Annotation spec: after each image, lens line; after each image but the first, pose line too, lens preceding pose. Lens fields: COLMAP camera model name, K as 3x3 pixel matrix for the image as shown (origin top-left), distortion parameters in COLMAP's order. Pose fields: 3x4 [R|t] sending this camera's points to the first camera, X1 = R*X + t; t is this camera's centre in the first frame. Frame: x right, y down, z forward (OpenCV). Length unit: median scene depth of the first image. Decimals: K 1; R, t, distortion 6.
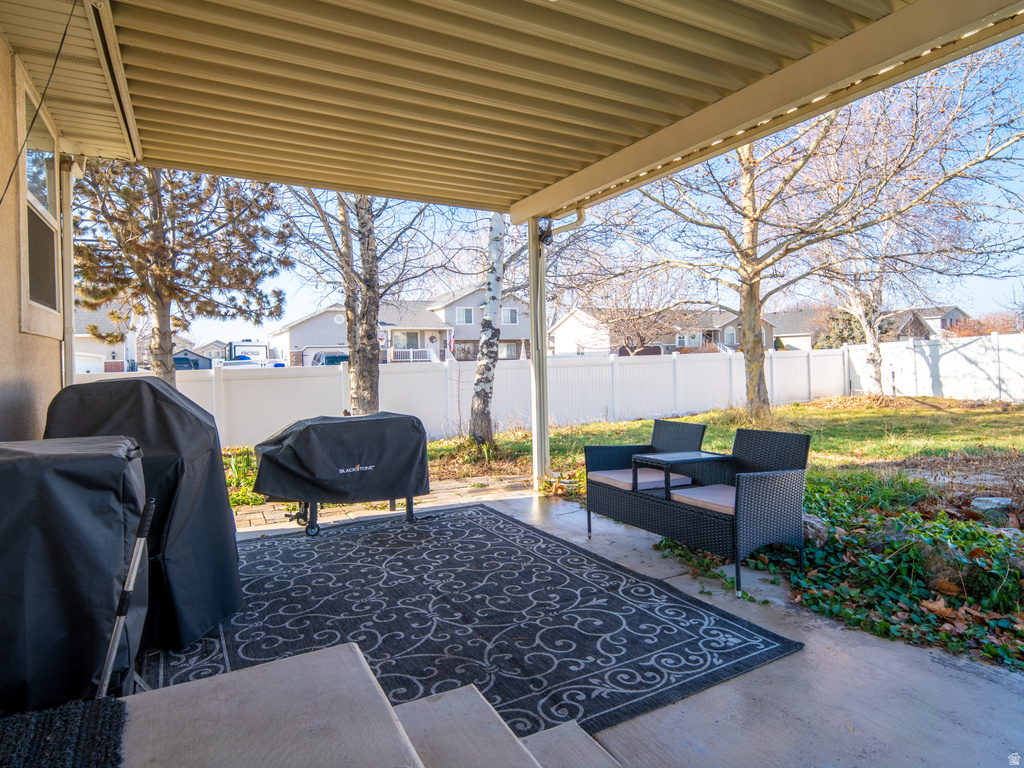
lens RADIAL K [[635.1, 0, 598.4], [0, 635.1, 352.5], [0, 0, 1]] dist [0.003328, -0.001447]
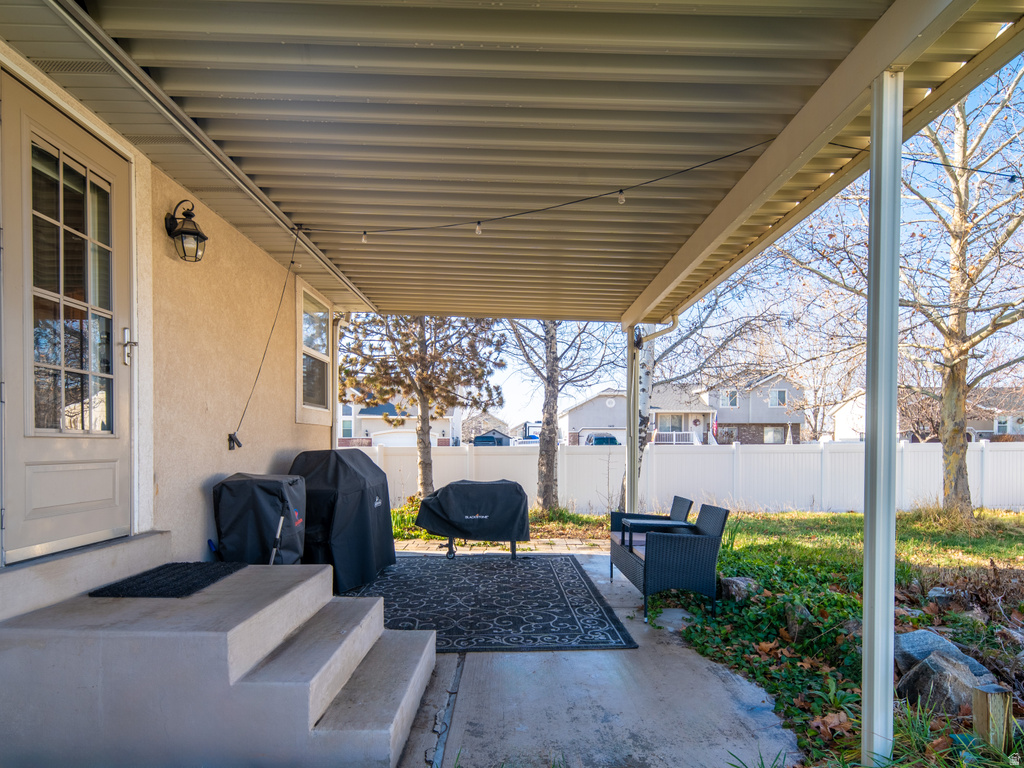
lens RADIAL K [[700.9, 0, 554.2], [0, 700.9, 441.0], [0, 0, 1]] dist [0.004323, -0.004533]
pose [[0.857304, 0.021557, -0.514358, 0.561359], [-0.016985, 0.999763, 0.013591, -0.013900], [0.514529, -0.002915, 0.857468, -0.265794]]
